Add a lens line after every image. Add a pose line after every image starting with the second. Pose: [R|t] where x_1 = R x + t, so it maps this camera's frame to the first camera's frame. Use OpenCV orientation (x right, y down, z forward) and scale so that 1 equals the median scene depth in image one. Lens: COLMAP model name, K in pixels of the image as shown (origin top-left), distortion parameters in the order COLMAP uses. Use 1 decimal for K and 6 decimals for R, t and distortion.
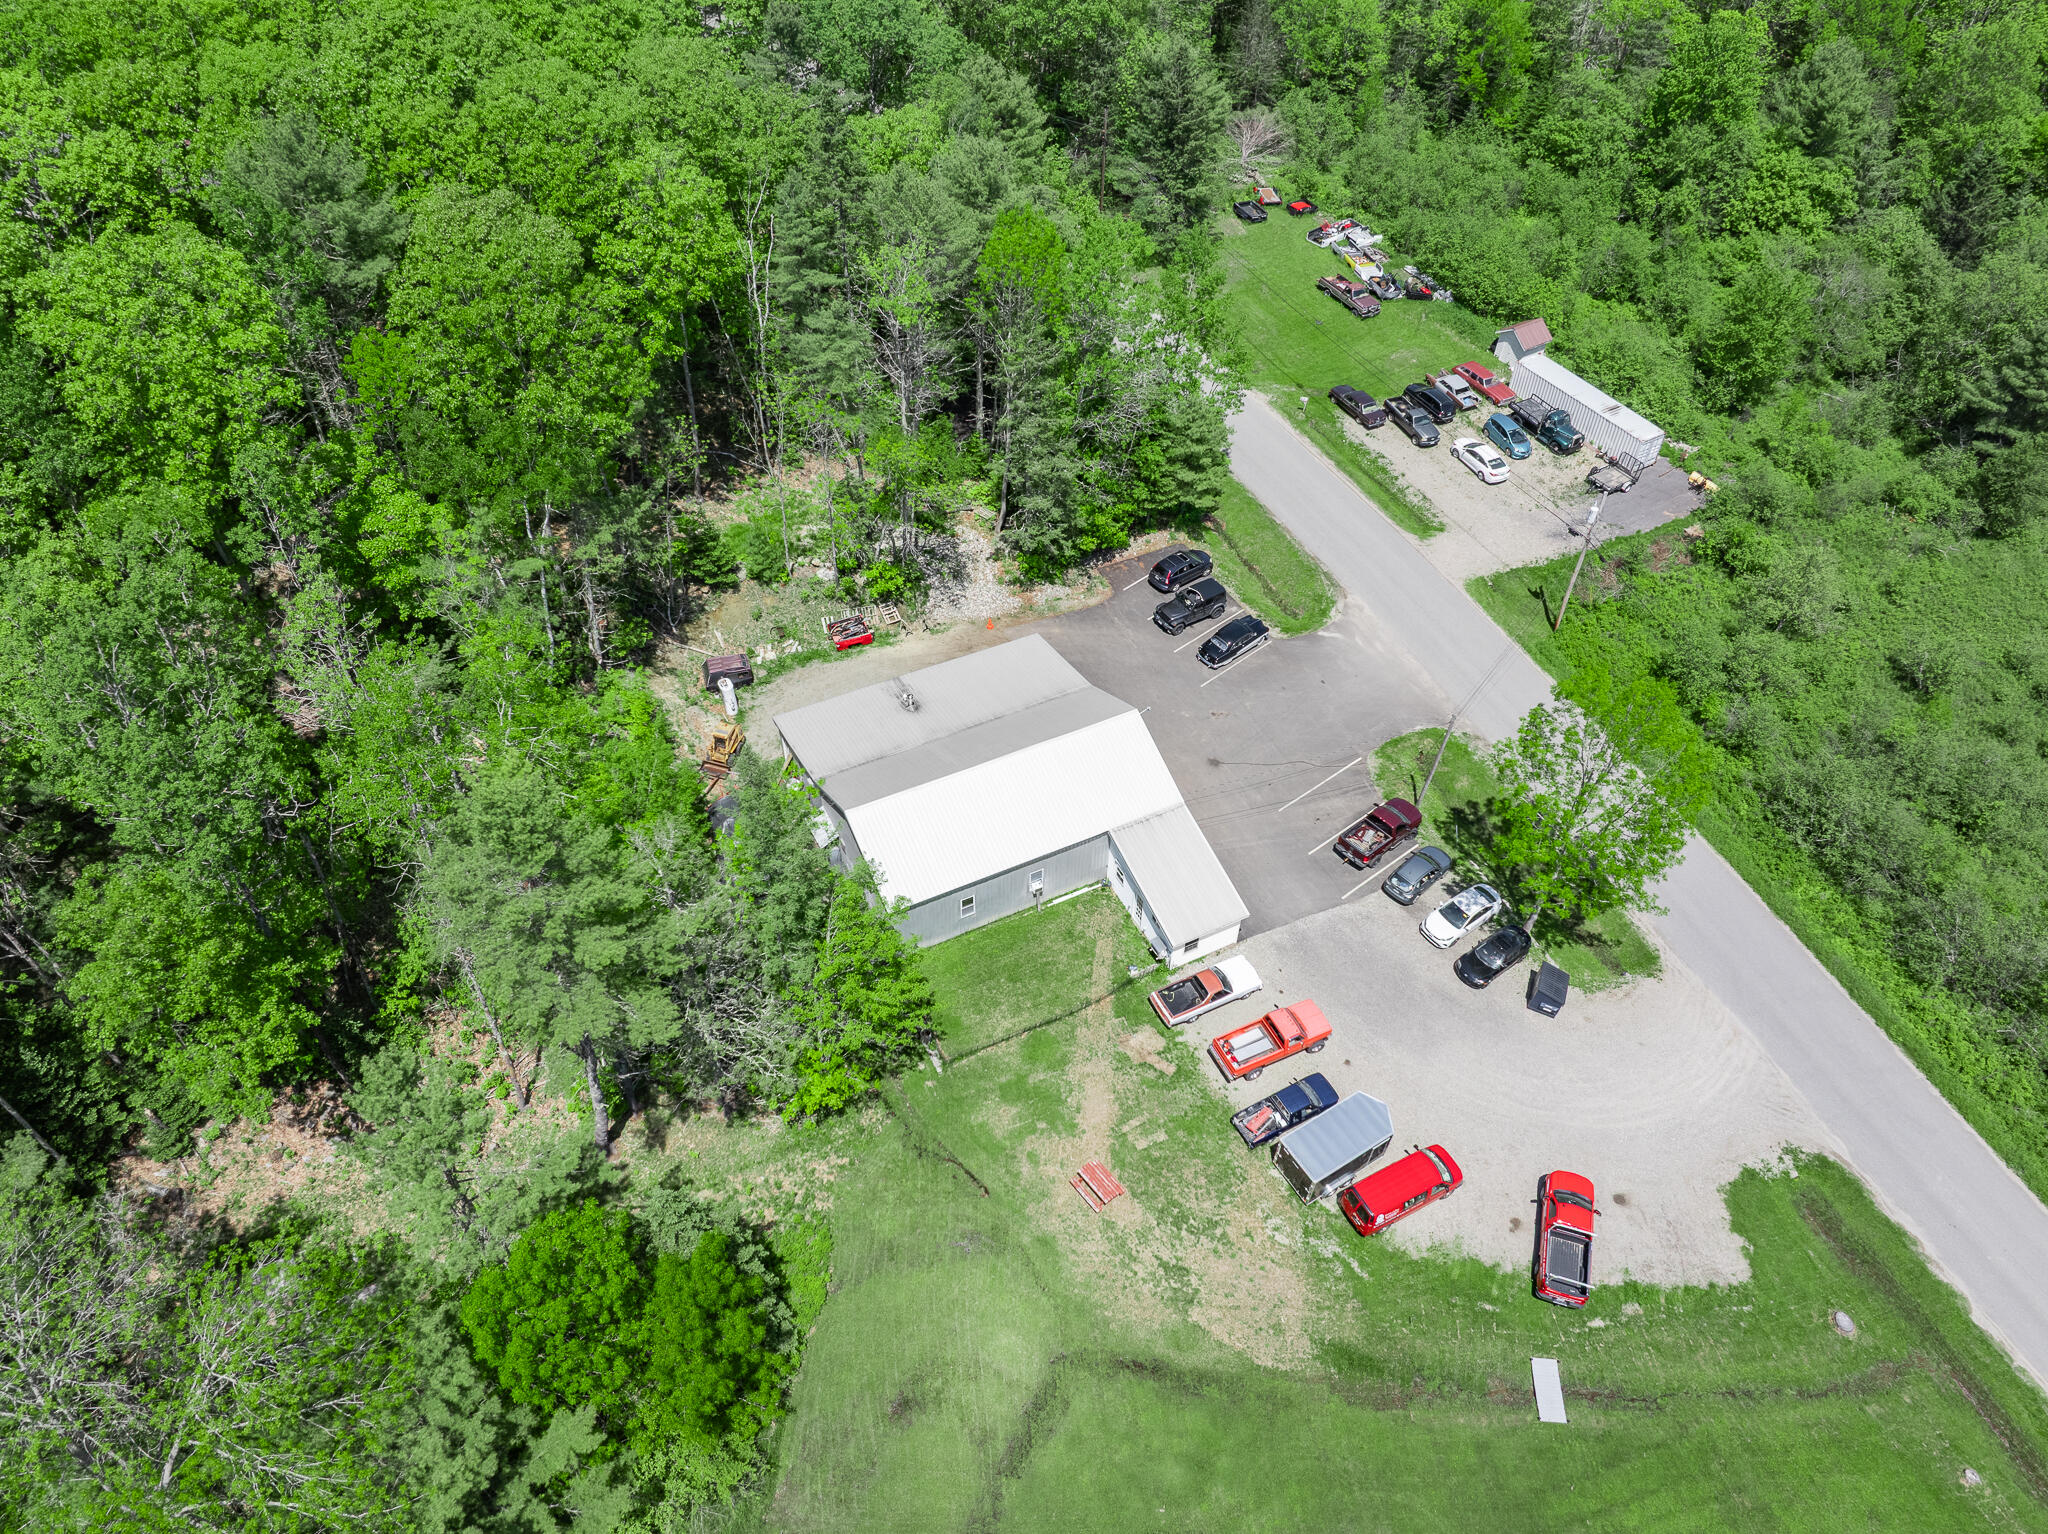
lens RADIAL K [[1454.1, 0, 1039.0], [0, 1454.1, 772.3], [0, 0, 1]] dist [-0.036916, 0.004603]
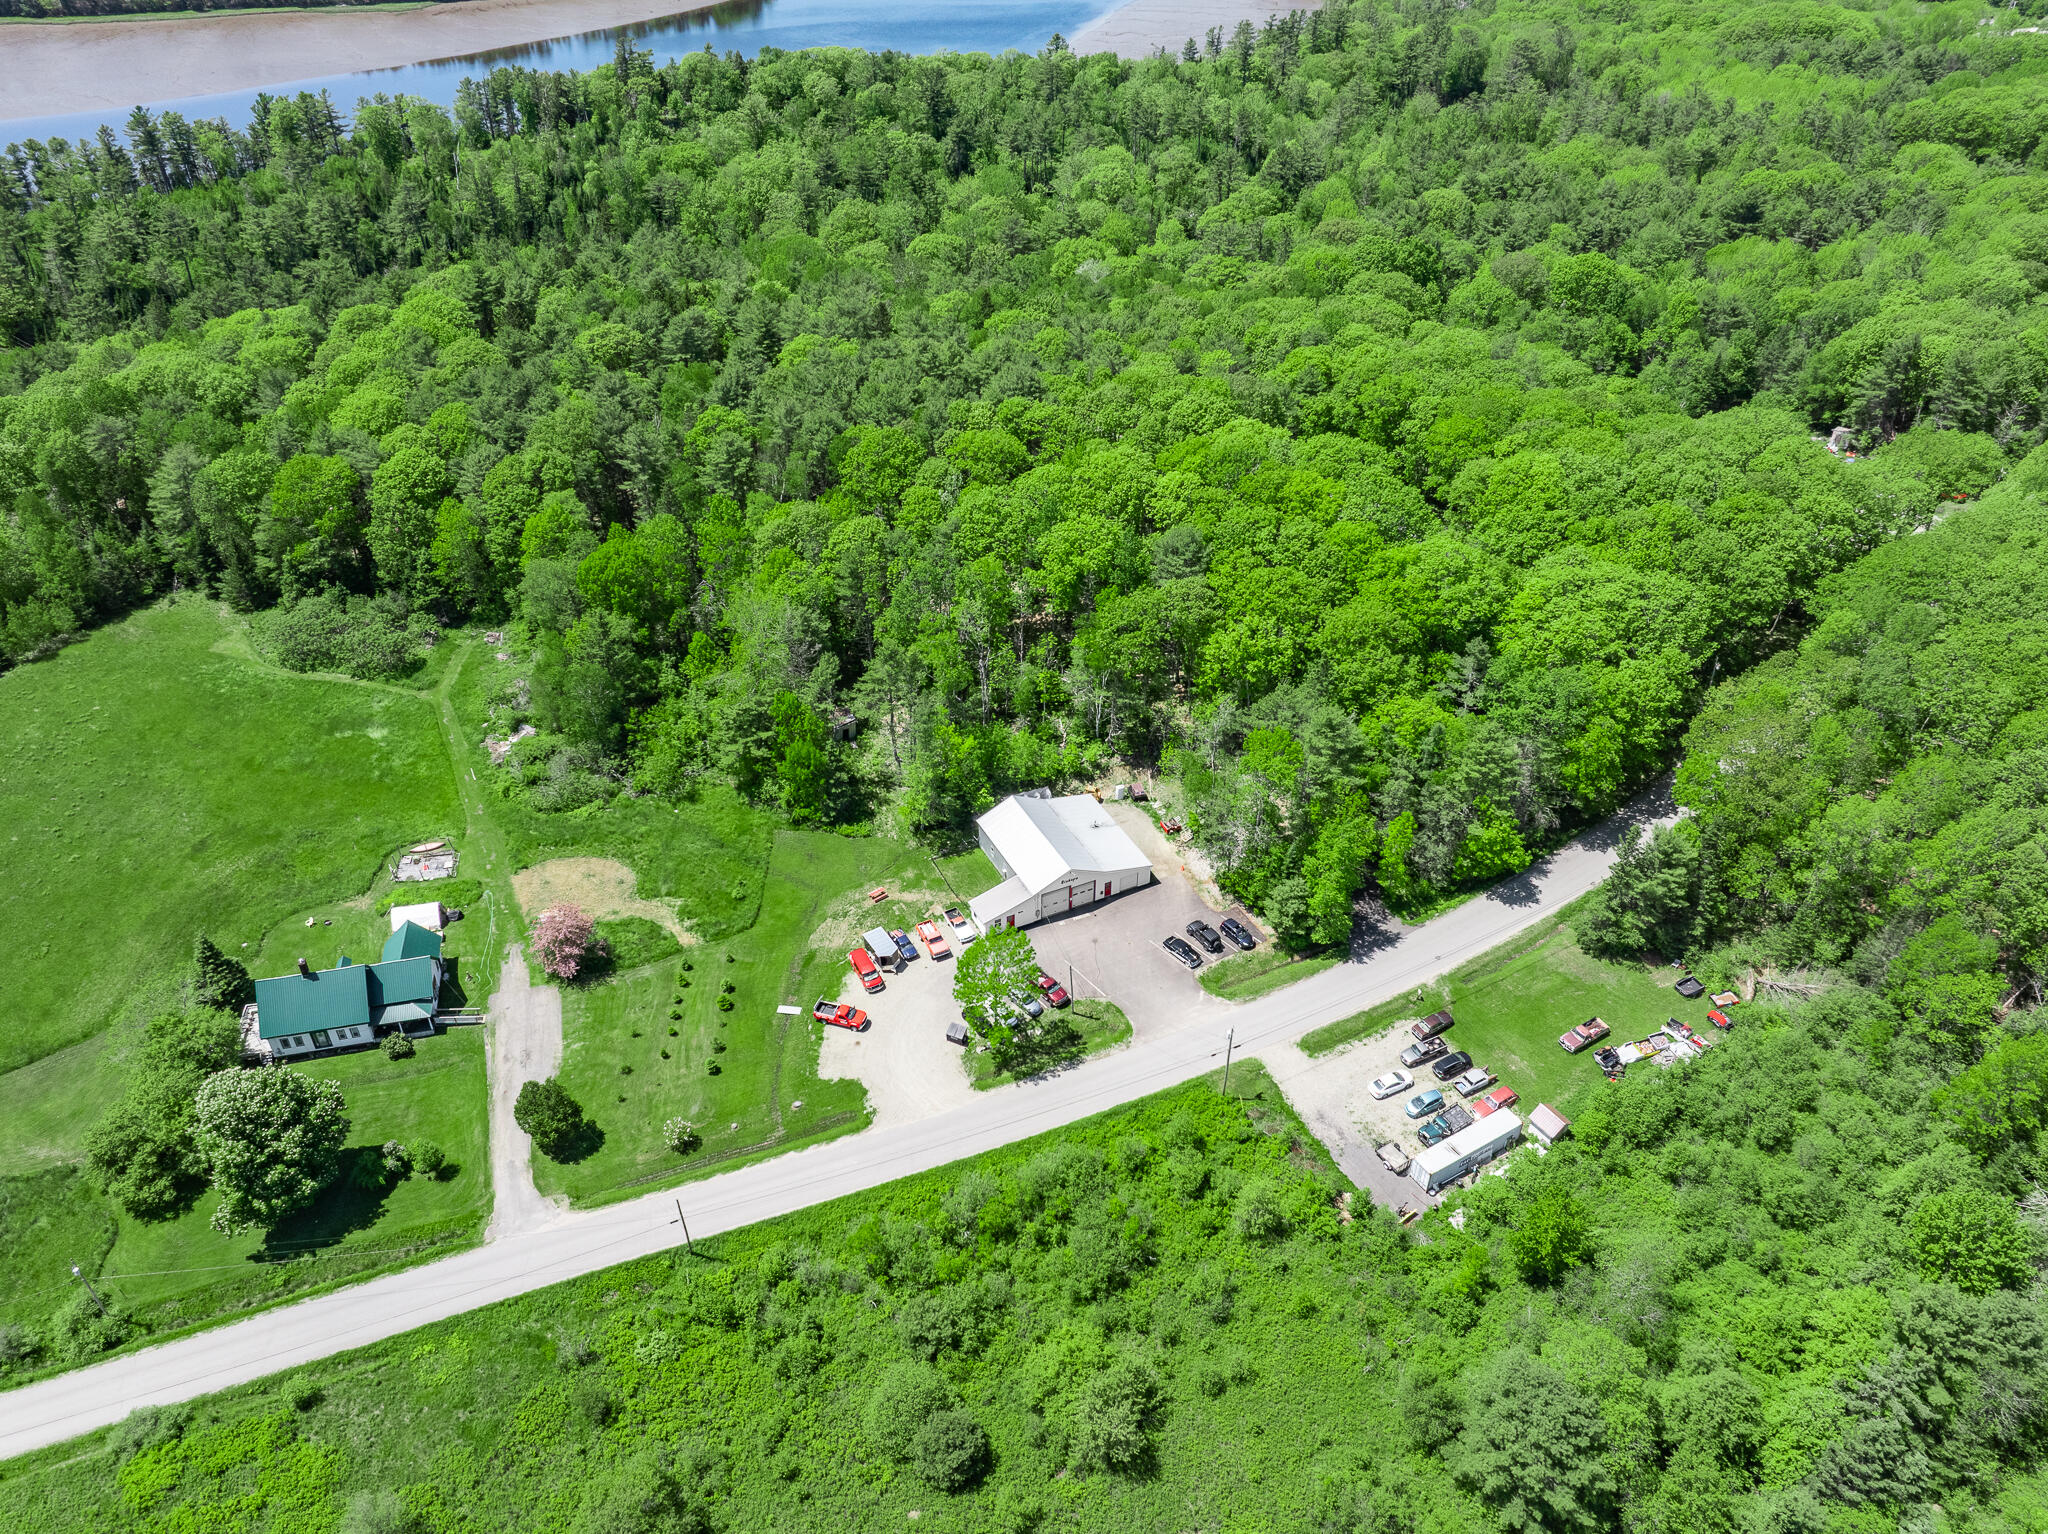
lens RADIAL K [[1462.8, 0, 1018.2], [0, 1462.8, 735.0], [0, 0, 1]] dist [-0.004630, -0.073780]
pose [[-0.020610, 0.554817, -0.831717, 1.458961], [-0.714868, 0.573402, 0.400217, -0.802260], [0.698955, 0.602816, 0.384803, -0.057283]]
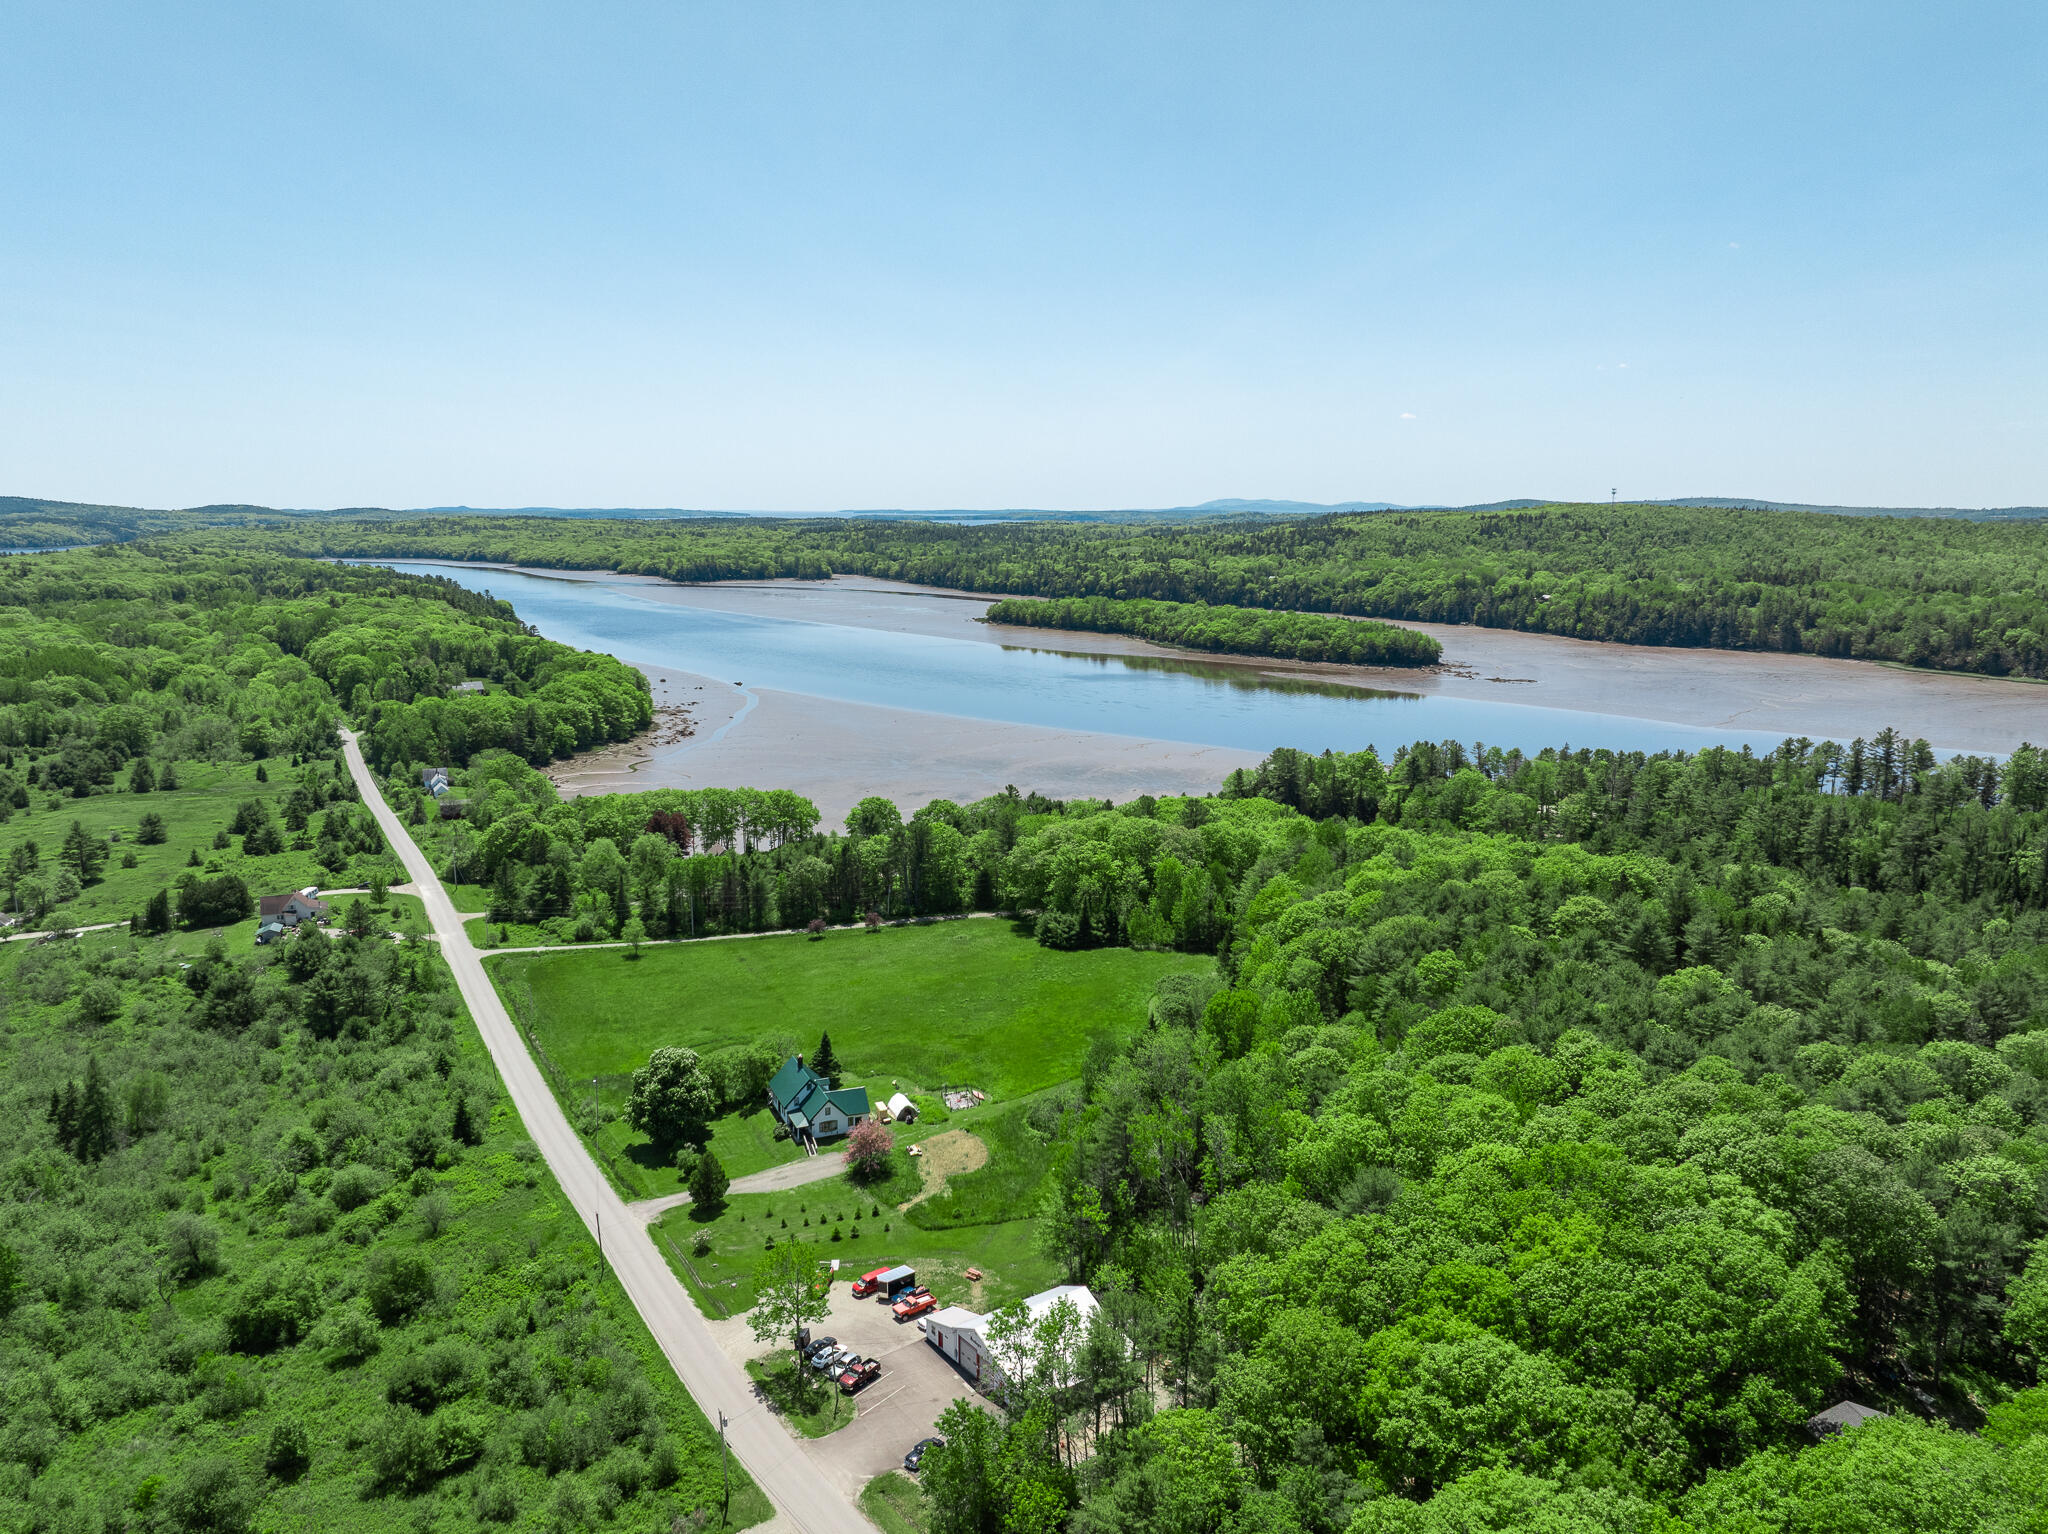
lens RADIAL K [[1462.8, 0, 1018.2], [0, 1462.8, 735.0], [0, 0, 1]] dist [-0.004630, -0.073780]
pose [[-0.990164, 0.017331, -0.138836, 0.232846], [-0.102940, 0.581810, 0.806784, -1.878024], [0.094759, 0.813140, -0.574304, 1.214507]]
